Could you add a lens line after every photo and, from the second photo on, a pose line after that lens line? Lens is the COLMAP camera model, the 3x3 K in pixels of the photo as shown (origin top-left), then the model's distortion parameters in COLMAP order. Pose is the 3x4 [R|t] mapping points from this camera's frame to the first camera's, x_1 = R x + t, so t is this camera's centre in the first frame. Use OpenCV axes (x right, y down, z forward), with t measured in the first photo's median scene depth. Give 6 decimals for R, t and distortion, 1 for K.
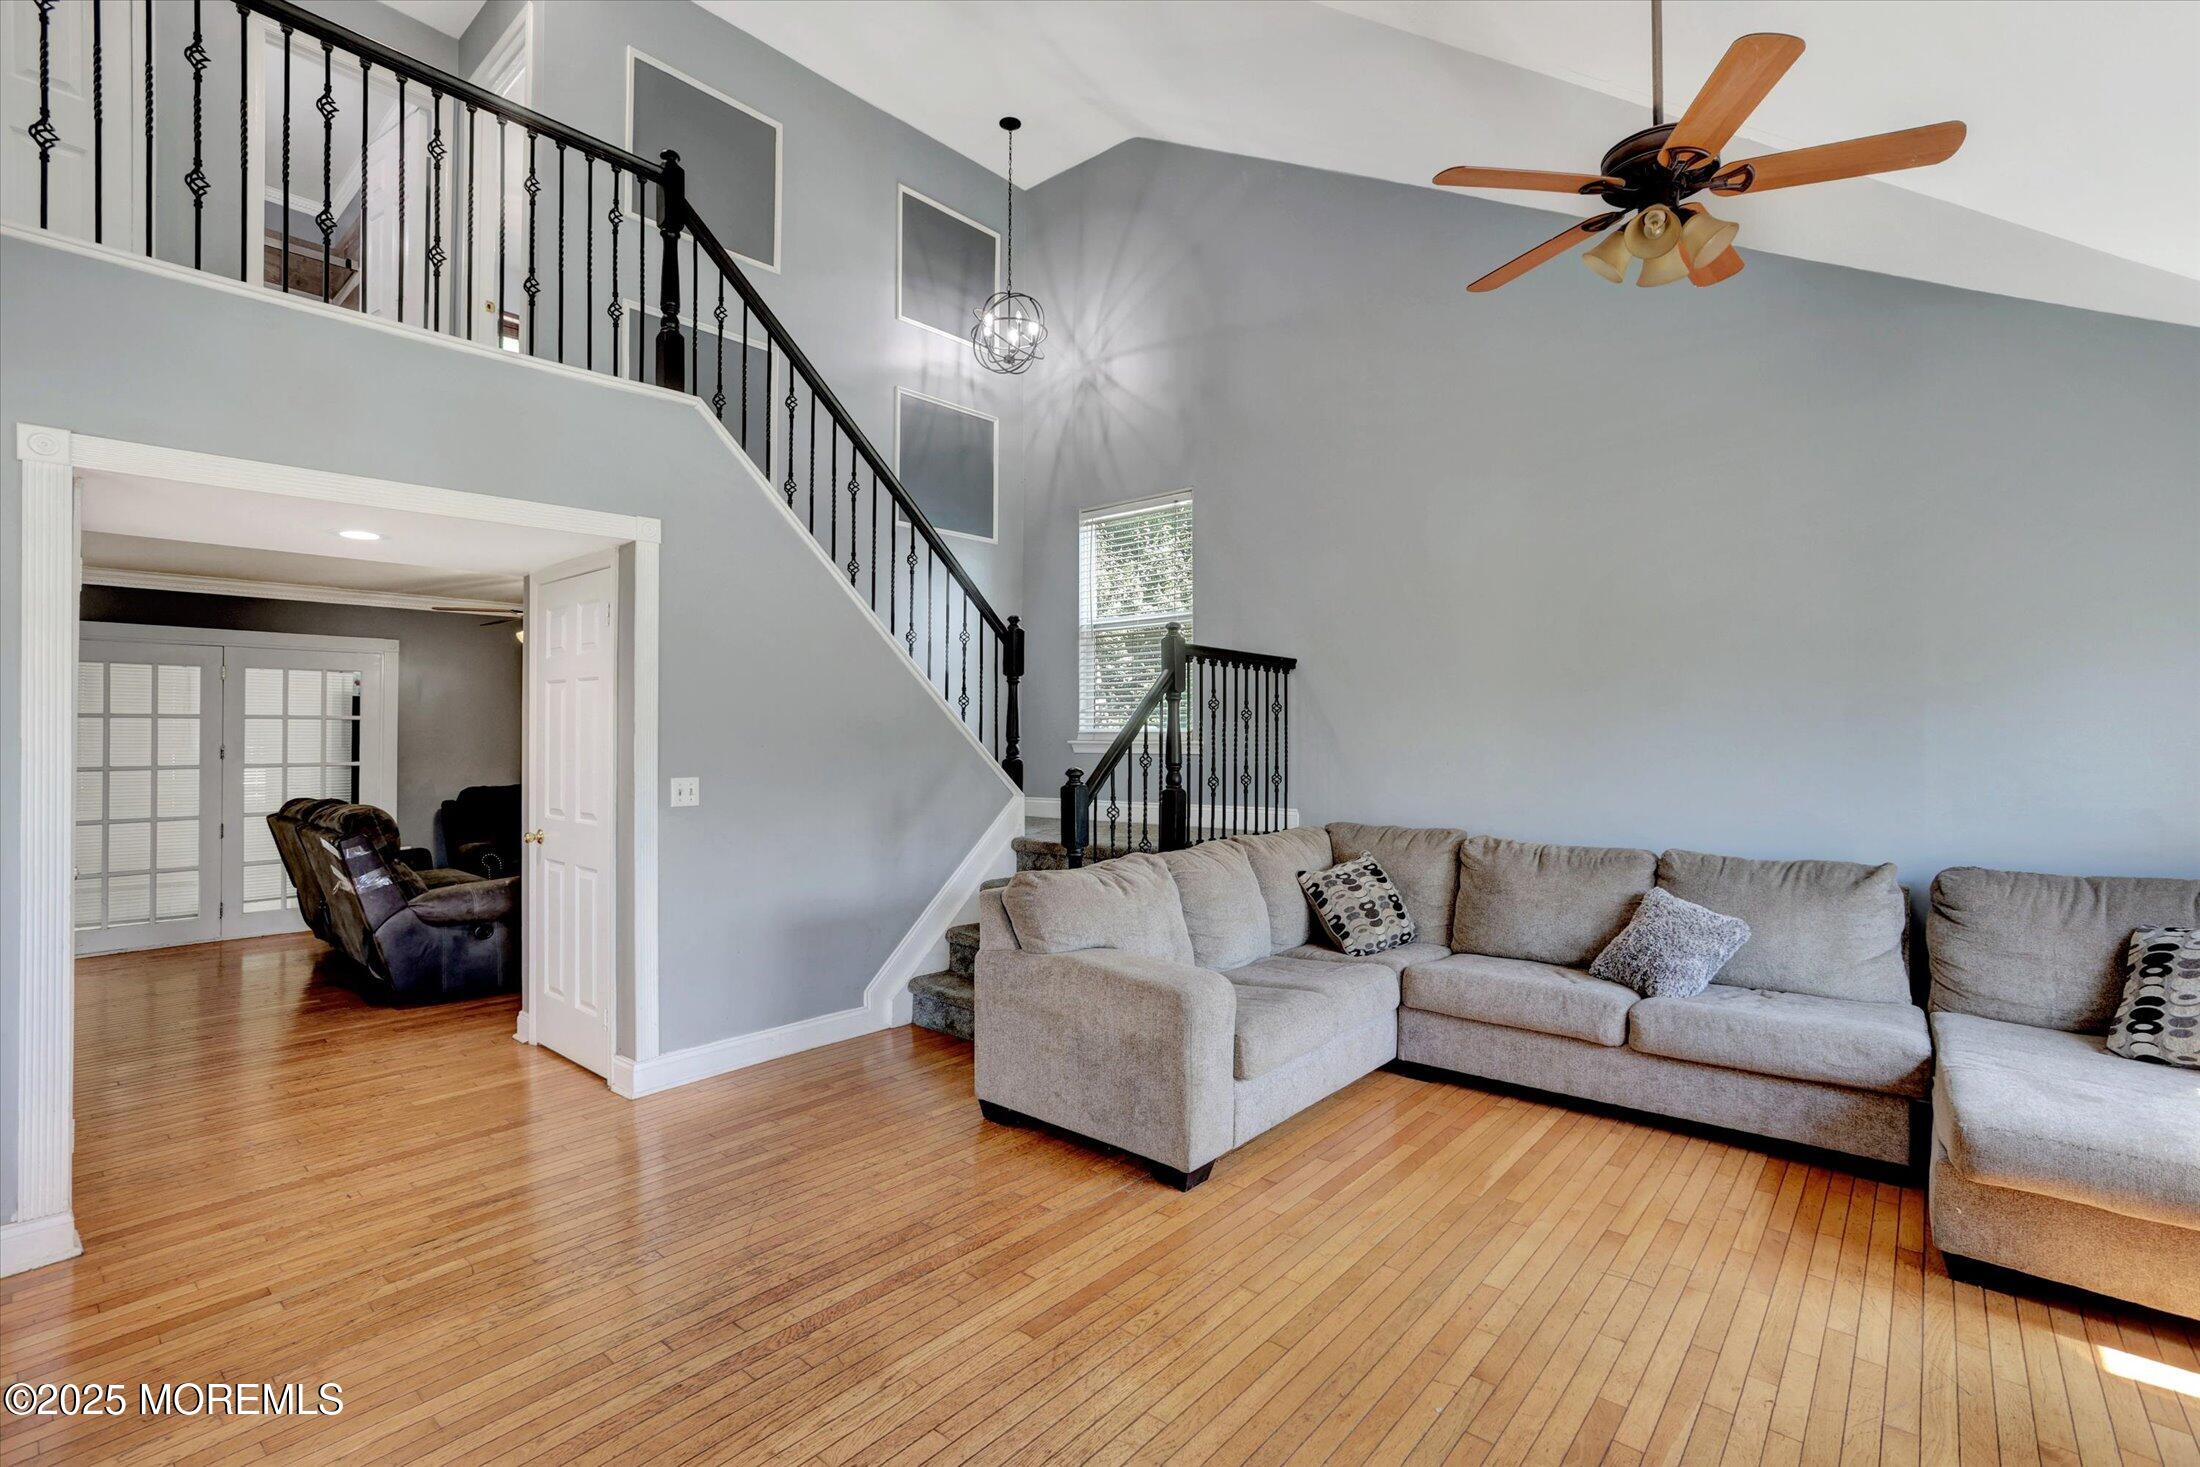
lens RADIAL K [[1004.9, 0, 1101.0], [0, 1004.9, 728.6], [0, 0, 1]] dist [-0.057836, 0.027960]
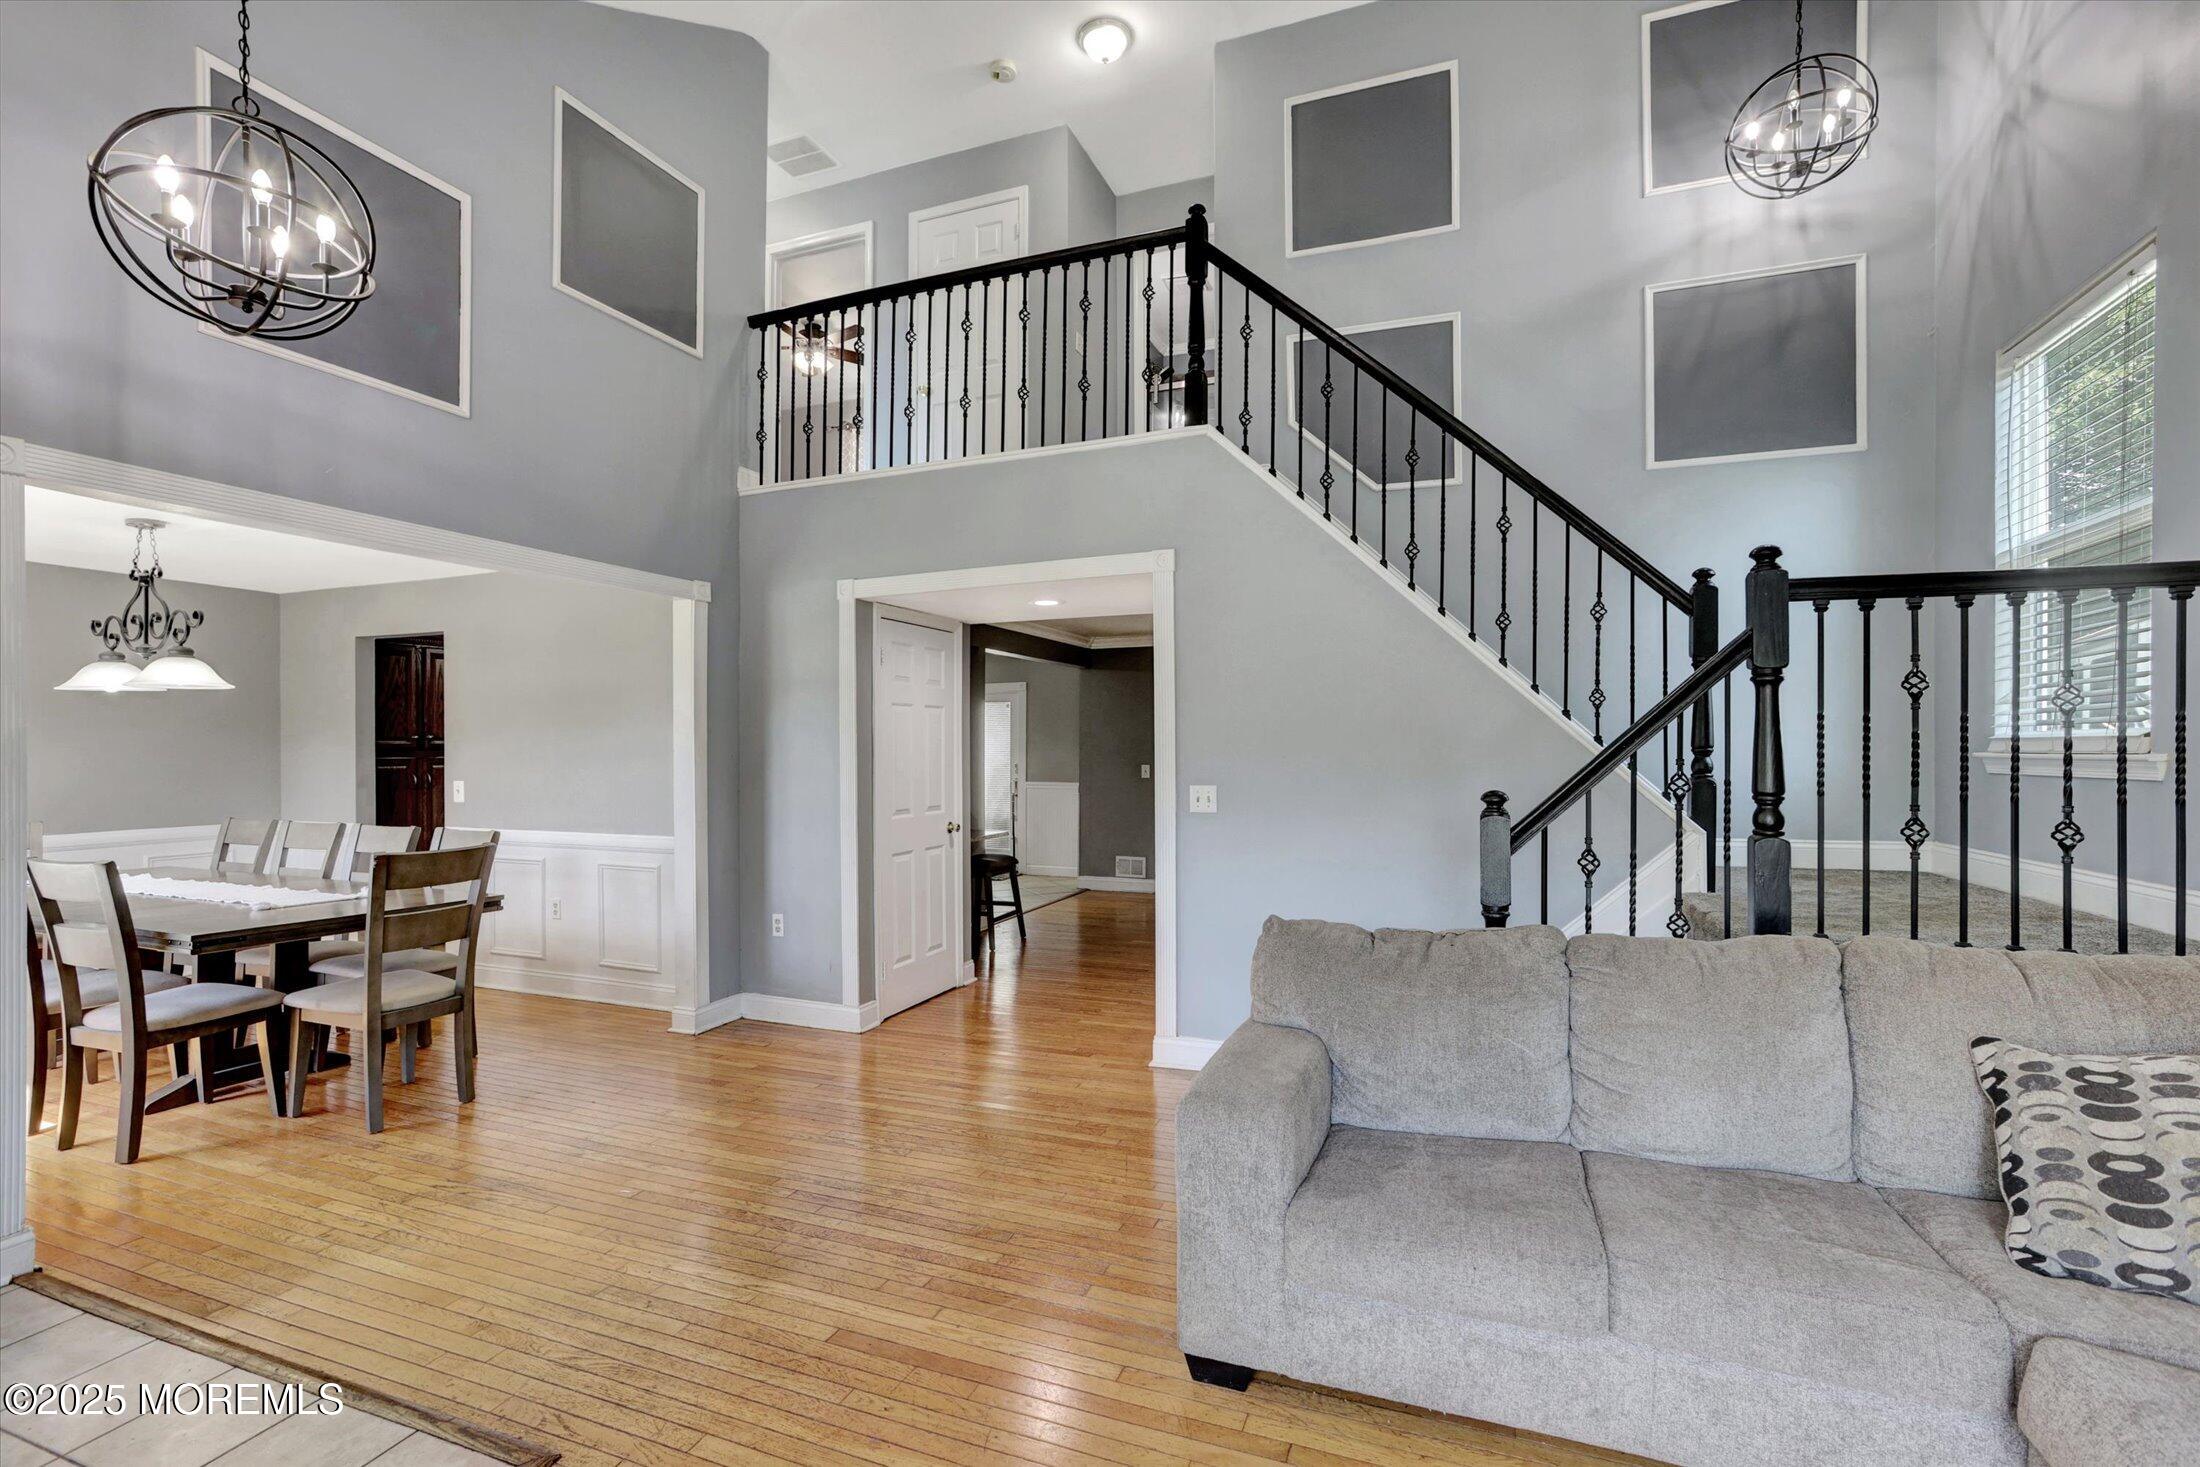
lens RADIAL K [[1003.8, 0, 1105.9], [0, 1003.8, 757.0], [0, 0, 1]] dist [-0.018579, -0.000106]
pose [[0.319555, 0.000747, -0.947567, 0.658640], [0.006122, 0.999977, 0.002853, 0.016926], [0.947548, -0.006712, 0.319543, 0.641430]]
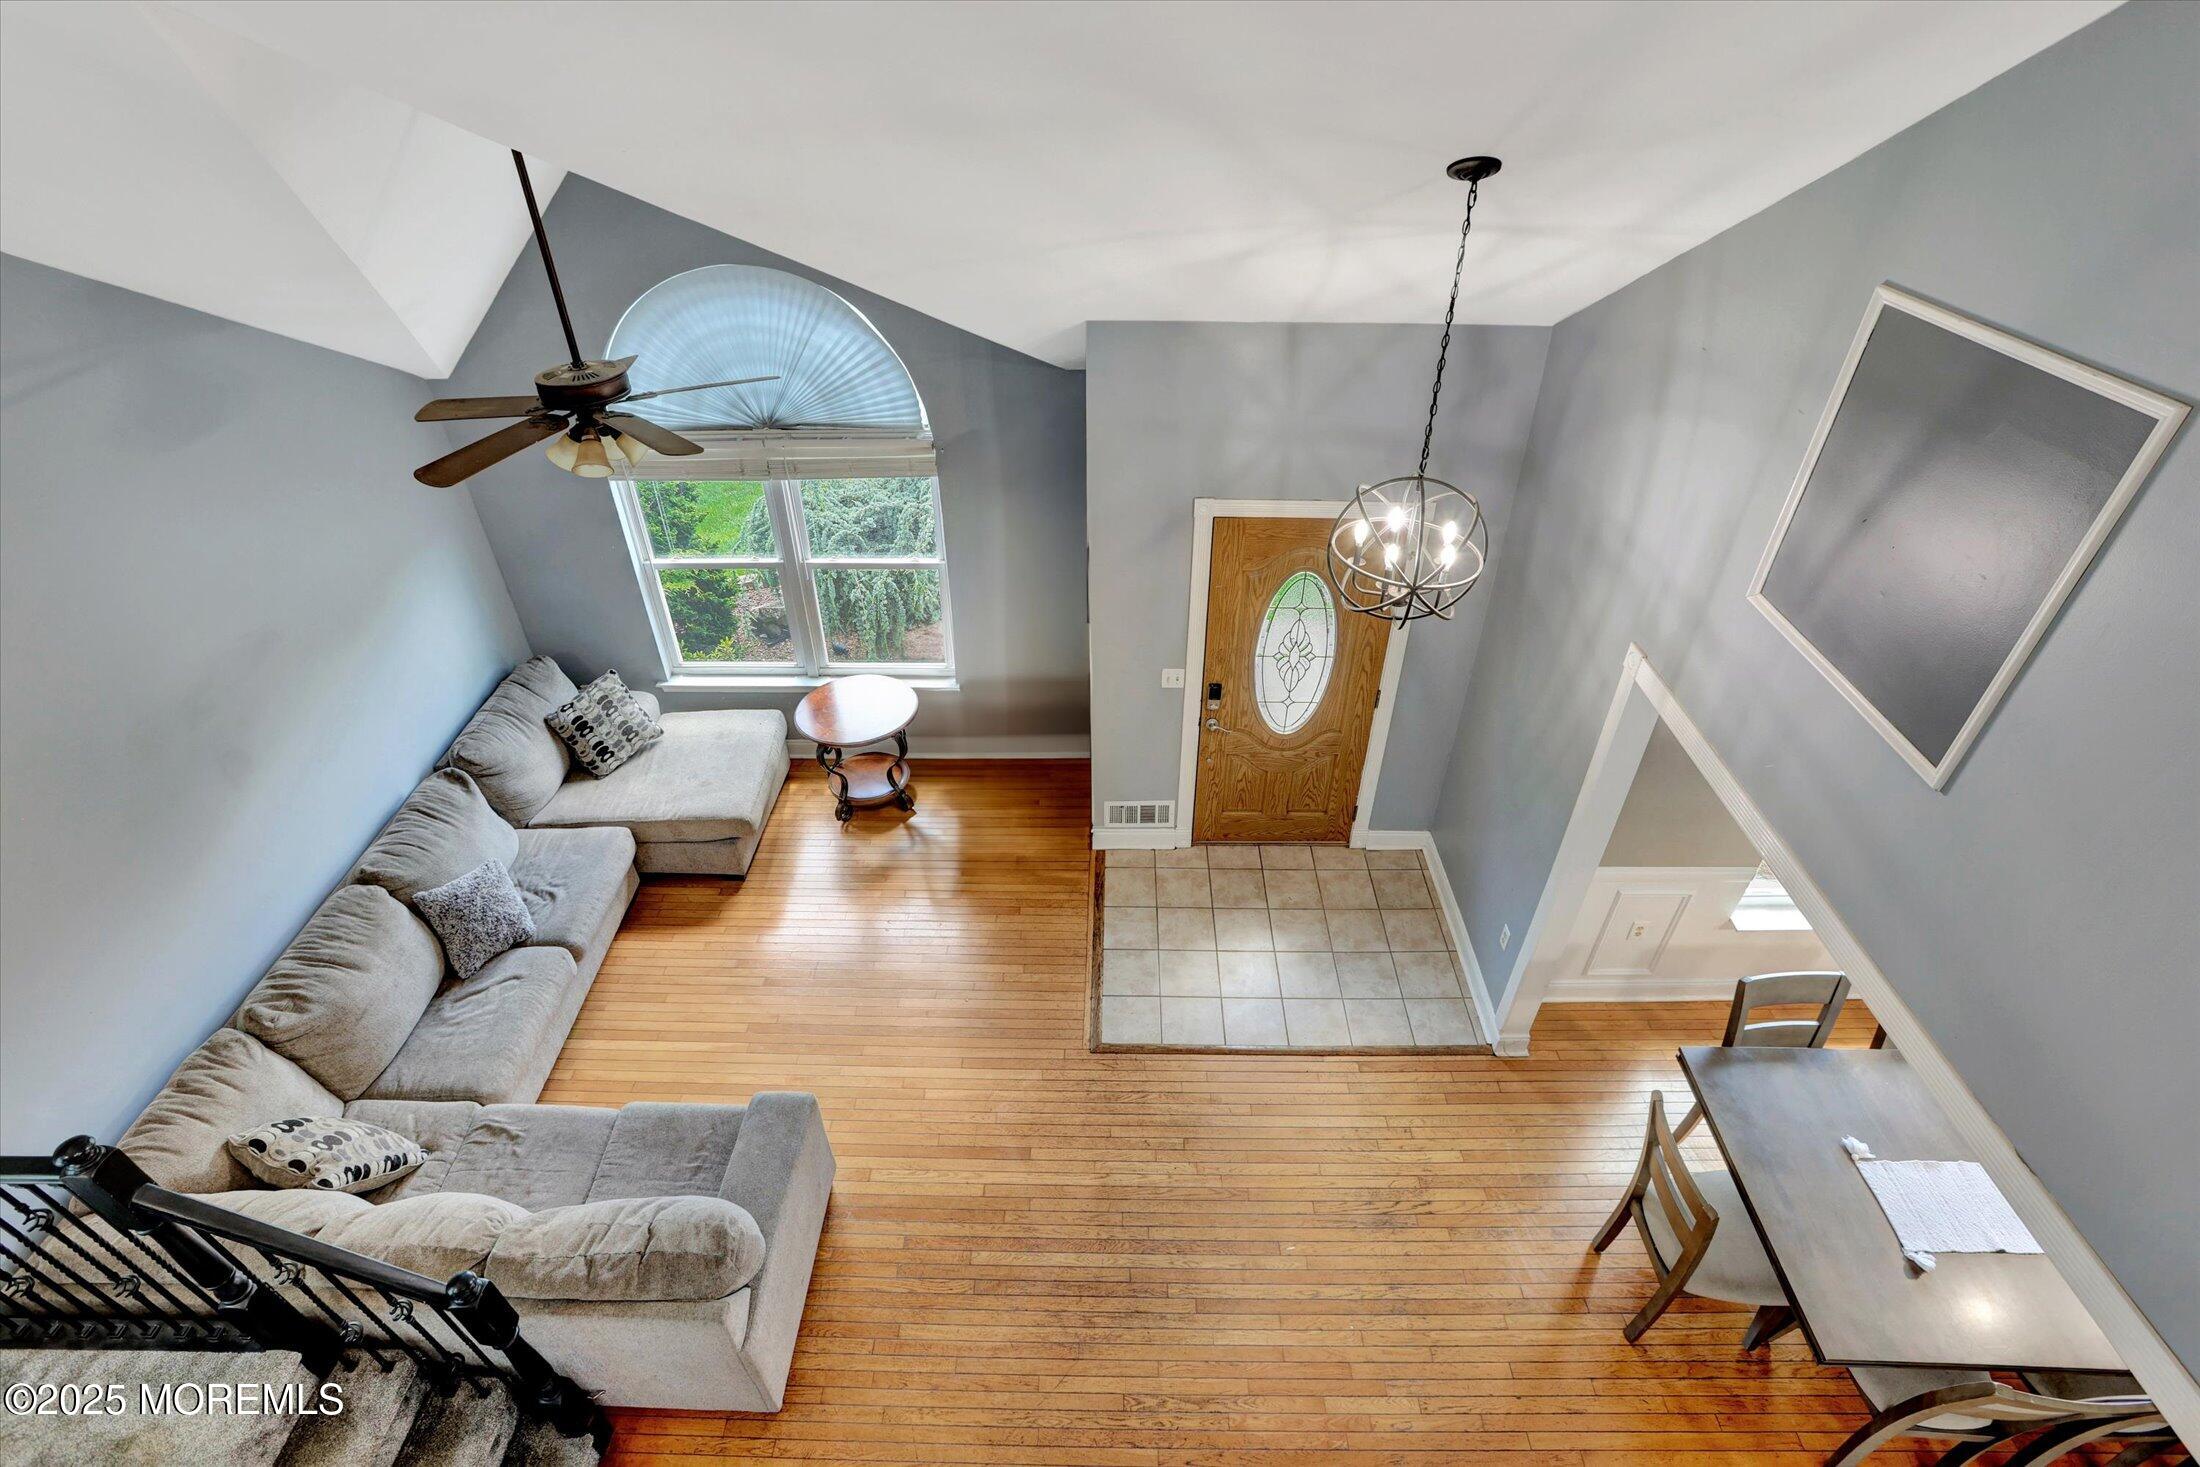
lens RADIAL K [[1004.9, 0, 1101.0], [0, 1004.9, 728.6], [0, 0, 1]] dist [-0.057836, 0.027960]
pose [[-0.640756, -0.456572, 0.617231, -0.649465], [-0.005730, 0.806775, 0.590831, -0.780944], [-0.767723, 0.375042, -0.519562, 1.066439]]
